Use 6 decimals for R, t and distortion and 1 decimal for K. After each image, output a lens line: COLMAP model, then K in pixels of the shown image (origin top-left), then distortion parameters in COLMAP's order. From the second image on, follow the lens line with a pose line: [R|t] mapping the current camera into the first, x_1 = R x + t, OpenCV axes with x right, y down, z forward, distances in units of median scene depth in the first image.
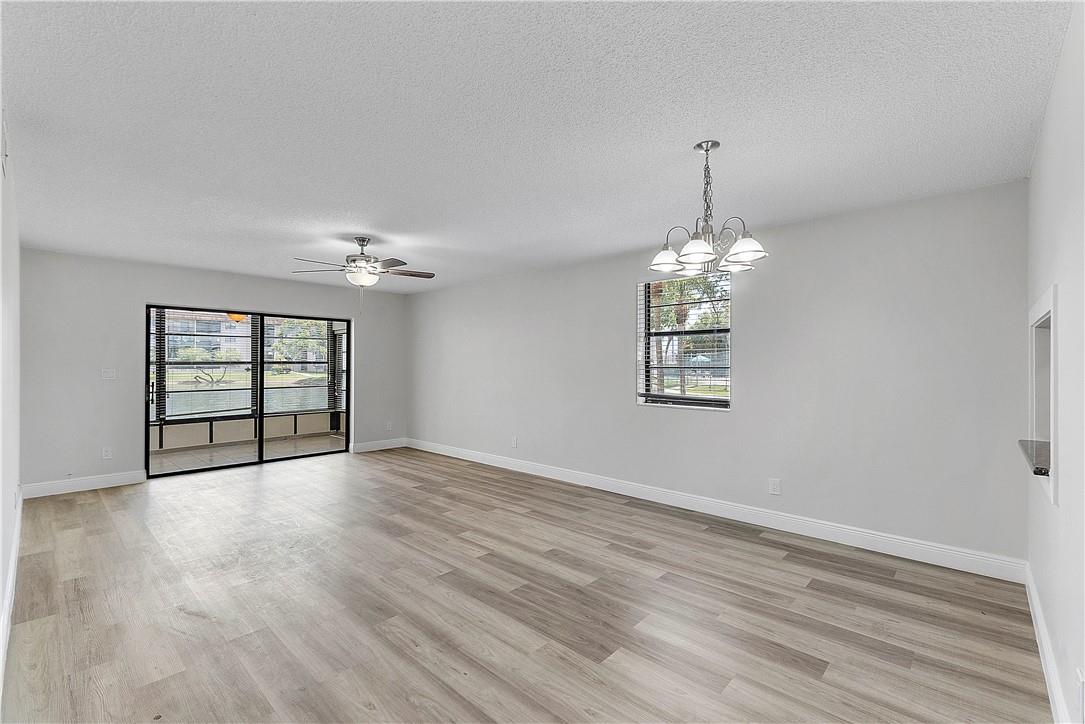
lens RADIAL K [[474.5, 0, 534.1], [0, 474.5, 362.7], [0, 0, 1]] dist [-0.002221, 0.000912]
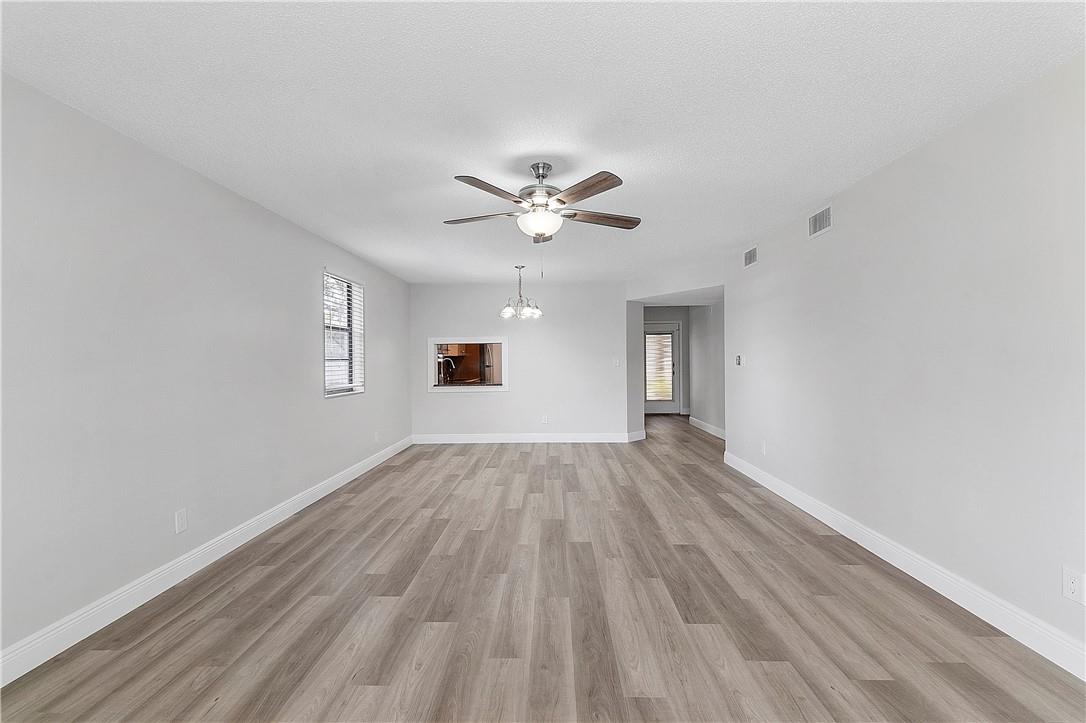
lens RADIAL K [[475.0, 0, 544.5], [0, 475.0, 357.1], [0, 0, 1]] dist [-0.002221, 0.000912]
pose [[-0.668674, 0.009787, 0.743491, -0.870373], [0.010912, 0.999935, -0.003349, 0.016688], [-0.743475, 0.005873, -0.668738, 1.445782]]
